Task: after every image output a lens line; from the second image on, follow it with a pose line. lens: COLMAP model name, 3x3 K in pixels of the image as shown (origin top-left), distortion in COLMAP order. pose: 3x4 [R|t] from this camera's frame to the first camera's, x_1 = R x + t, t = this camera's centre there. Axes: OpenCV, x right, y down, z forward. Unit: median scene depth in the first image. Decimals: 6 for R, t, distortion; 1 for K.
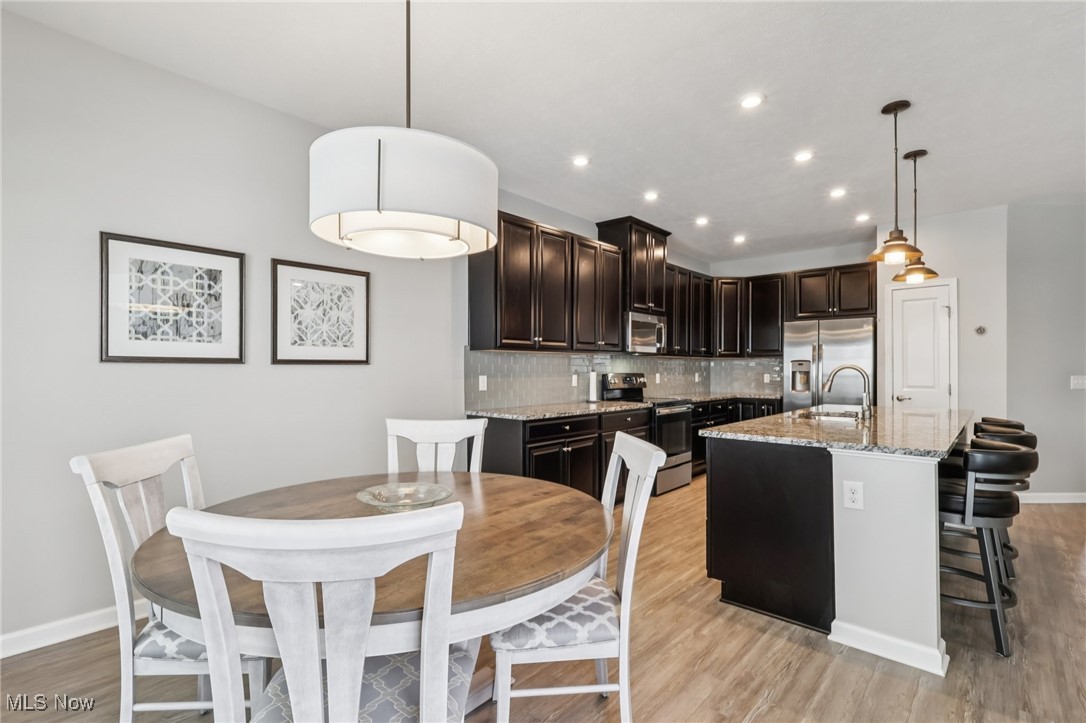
lens RADIAL K [[504.6, 0, 541.5], [0, 504.6, 366.3], [0, 0, 1]] dist [0.002102, 0.000719]
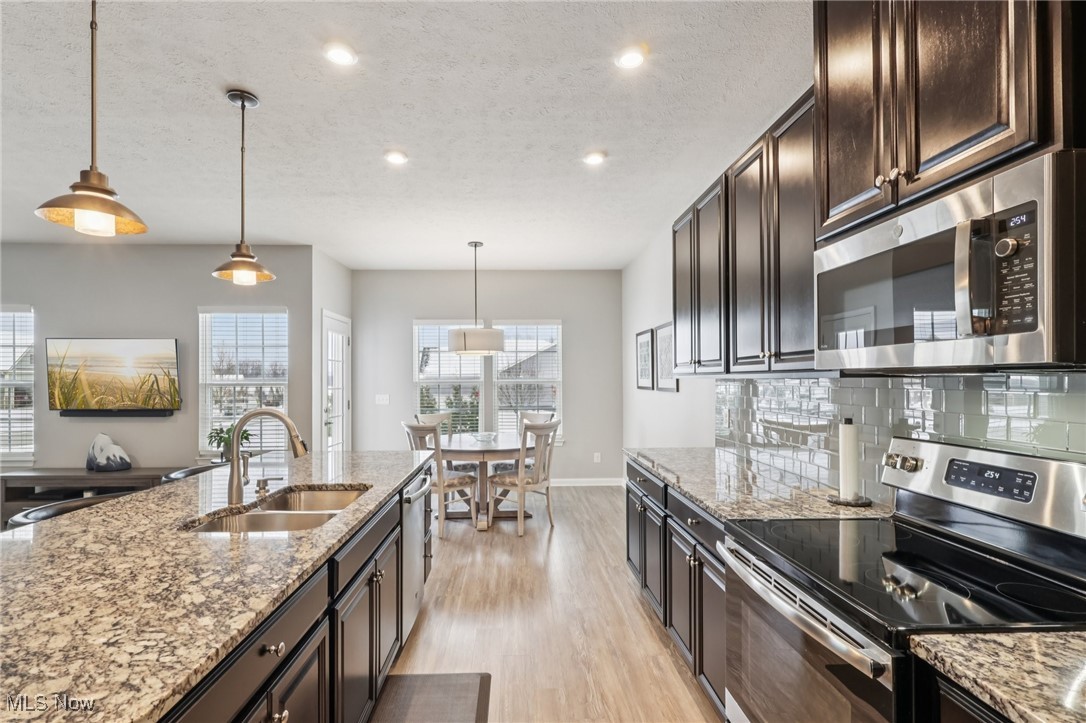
lens RADIAL K [[508.7, 0, 531.3], [0, 508.7, 376.8], [0, 0, 1]] dist [0.001191, 0.000450]
pose [[-0.710534, -0.000823, -0.703662, 0.655937], [0.006391, 0.999951, -0.007624, -0.028477], [0.703634, -0.009914, -0.710494, 1.327589]]
